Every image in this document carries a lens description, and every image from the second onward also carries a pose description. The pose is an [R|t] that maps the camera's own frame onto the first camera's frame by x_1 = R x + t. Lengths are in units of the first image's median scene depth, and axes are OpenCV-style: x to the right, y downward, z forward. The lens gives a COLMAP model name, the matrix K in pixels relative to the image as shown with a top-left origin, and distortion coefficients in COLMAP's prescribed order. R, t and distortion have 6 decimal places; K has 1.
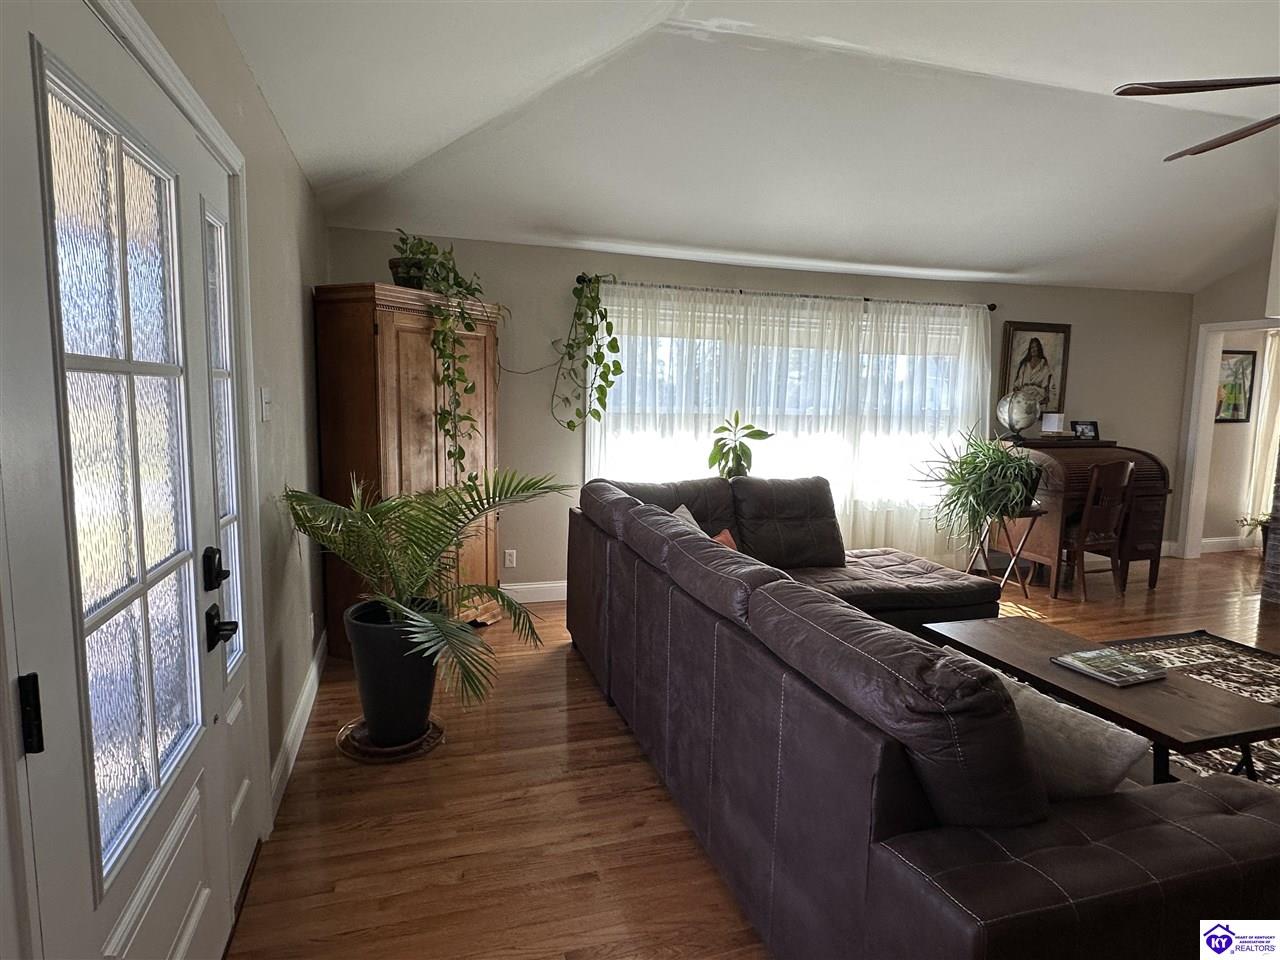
lens RADIAL K [[708.3, 0, 637.1], [0, 708.3, 474.8], [0, 0, 1]] dist [-0.008606, -0.001779]
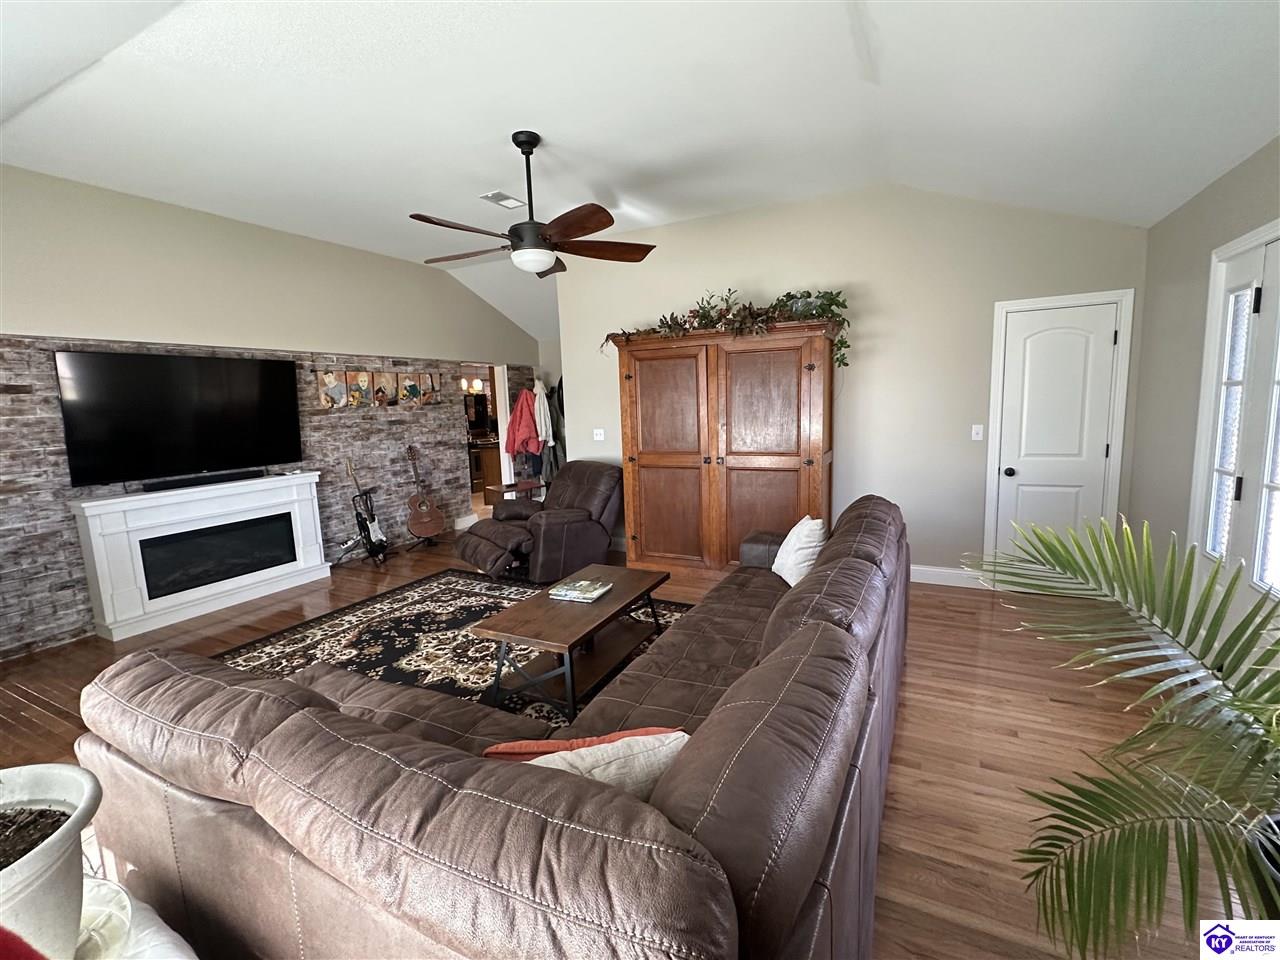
lens RADIAL K [[555.3, 0, 650.7], [0, 555.3, 478.3], [0, 0, 1]] dist [-0.005335, 0.000911]
pose [[-0.714142, -0.087569, 0.694502, -0.111785], [0.106705, 0.966931, 0.231642, -0.102309], [-0.691820, 0.239532, -0.681182, 0.773897]]
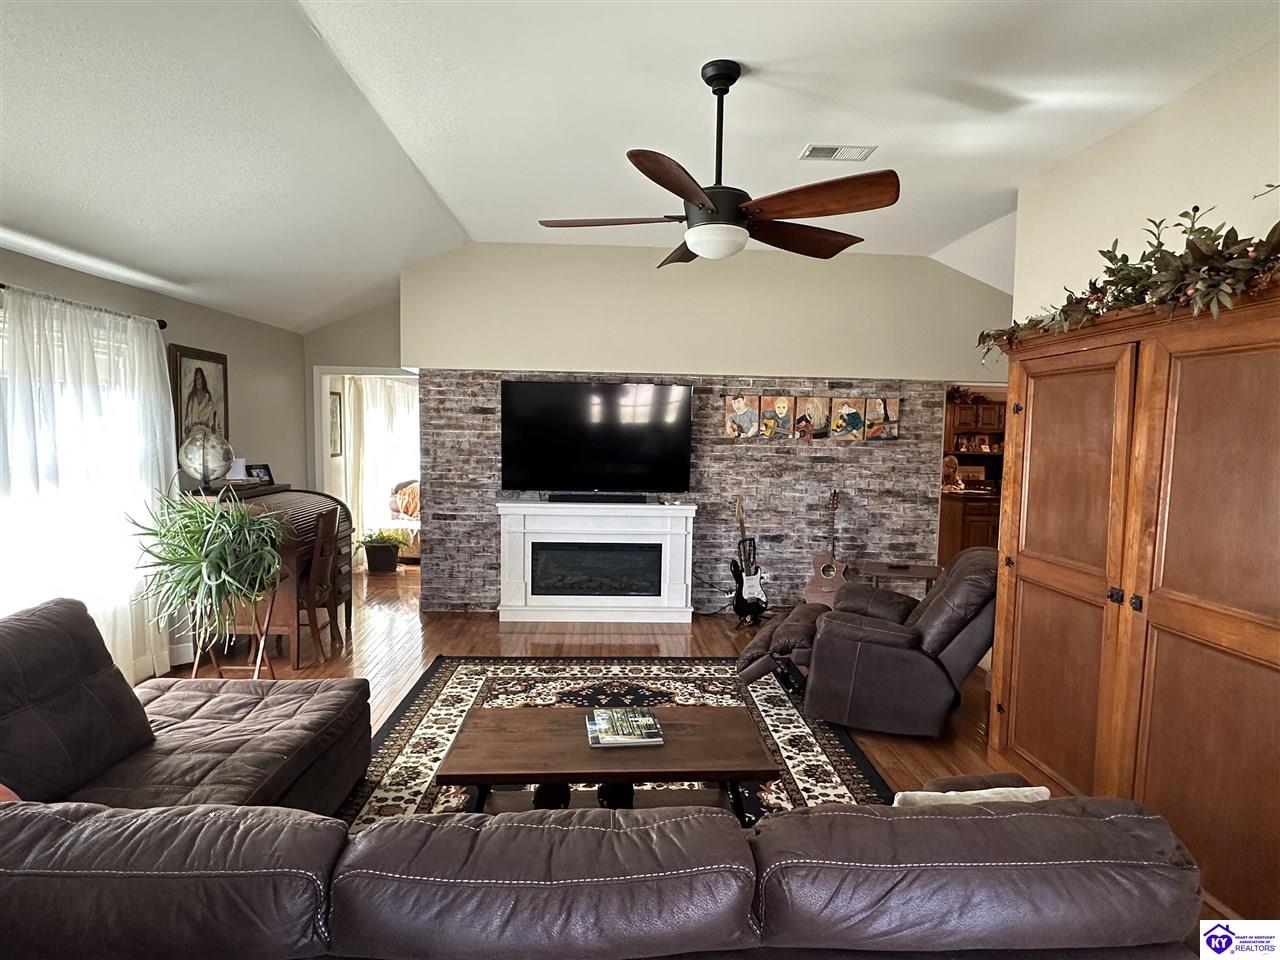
lens RADIAL K [[708.3, 0, 638.1], [0, 708.3, 483.6], [0, 0, 1]] dist [-0.008606, -0.001779]
pose [[0.247793, -0.078485, 0.965629, -0.125159], [0.096935, 0.993720, 0.055893, -0.059443], [-0.963951, 0.079753, 0.253845, 0.328840]]
